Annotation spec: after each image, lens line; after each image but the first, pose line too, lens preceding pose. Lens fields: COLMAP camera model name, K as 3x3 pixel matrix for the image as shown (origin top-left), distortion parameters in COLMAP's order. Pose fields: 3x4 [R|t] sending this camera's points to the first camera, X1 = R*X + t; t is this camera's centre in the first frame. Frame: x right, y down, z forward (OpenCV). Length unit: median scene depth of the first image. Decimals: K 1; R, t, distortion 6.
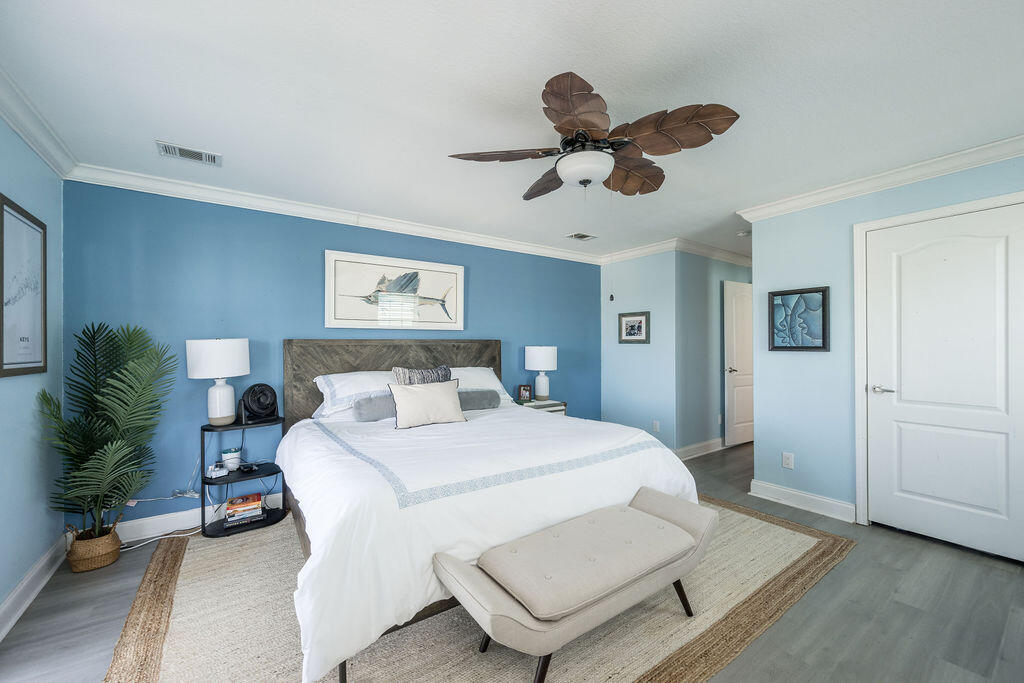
lens RADIAL K [[402.7, 0, 513.1], [0, 402.7, 345.2], [0, 0, 1]] dist [0.000008, -0.000046]
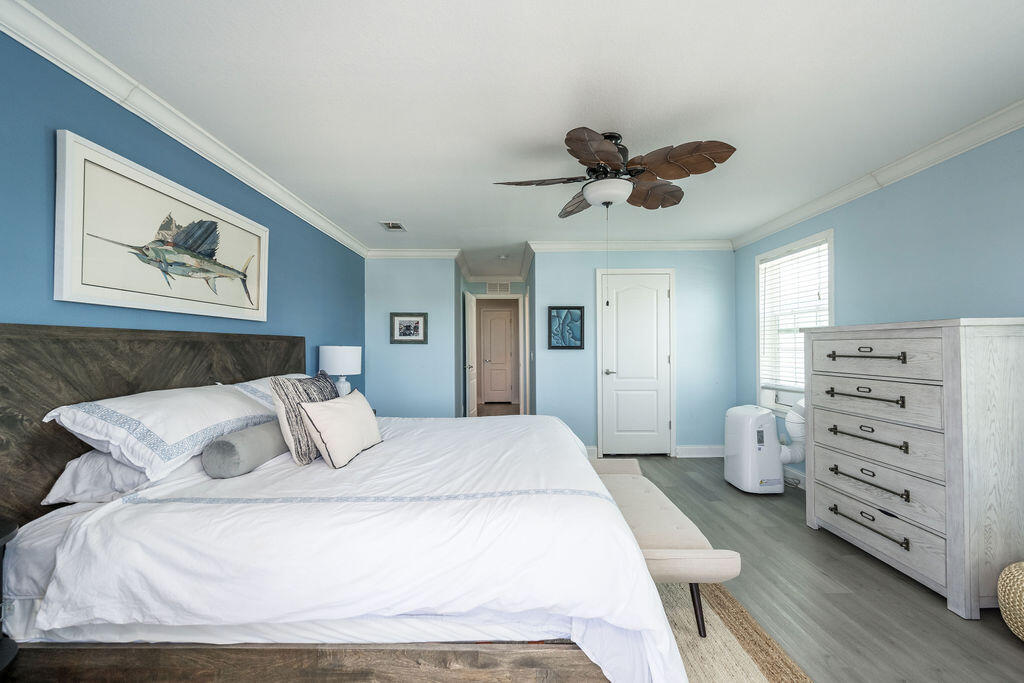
lens RADIAL K [[402.7, 0, 513.1], [0, 402.7, 345.2], [0, 0, 1]] dist [0.000008, -0.000046]
pose [[0.569536, 0.006205, 0.821943, -0.501187], [0.000899, 0.999966, -0.008172, 0.010151], [-0.821966, 0.005393, 0.569511, 0.295622]]
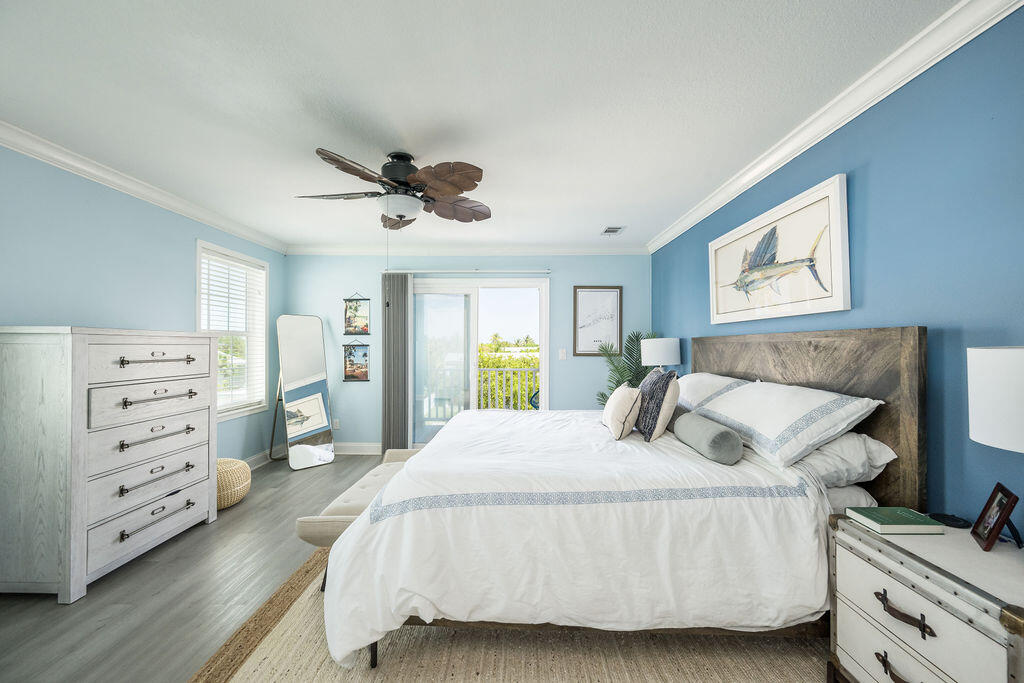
lens RADIAL K [[402.7, 0, 513.1], [0, 402.7, 345.2], [0, 0, 1]] dist [0.000008, -0.000046]
pose [[-0.583439, 0.006000, -0.812135, 0.536170], [0.006815, 0.999974, 0.002492, 0.000065], [0.812128, -0.004081, -0.583465, 1.075902]]
